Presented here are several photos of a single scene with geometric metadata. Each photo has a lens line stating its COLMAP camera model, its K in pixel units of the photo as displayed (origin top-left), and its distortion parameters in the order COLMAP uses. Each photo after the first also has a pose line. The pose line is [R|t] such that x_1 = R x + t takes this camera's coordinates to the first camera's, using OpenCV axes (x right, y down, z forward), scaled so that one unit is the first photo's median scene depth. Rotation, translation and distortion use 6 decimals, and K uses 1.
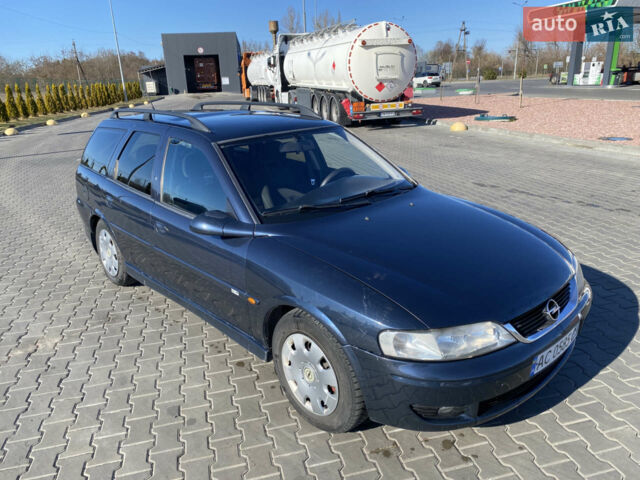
lens RADIAL K [[474.7, 0, 320.0], [0, 474.7, 240.0], [0, 0, 1]] dist [0.004925, -0.001713]
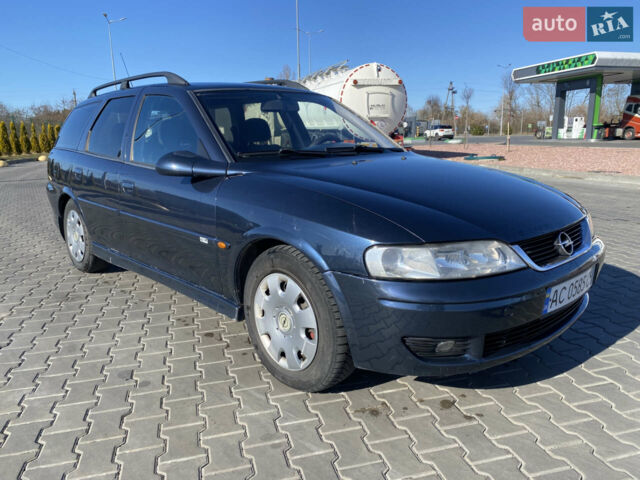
lens RADIAL K [[474.7, 0, 320.0], [0, 474.7, 240.0], [0, 0, 1]] dist [0.004925, -0.001713]
pose [[0.999701, 0.016642, 0.017927, 0.021409], [-0.014718, 0.994616, -0.102579, 0.203047], [-0.019538, 0.102284, 0.994563, 0.122189]]
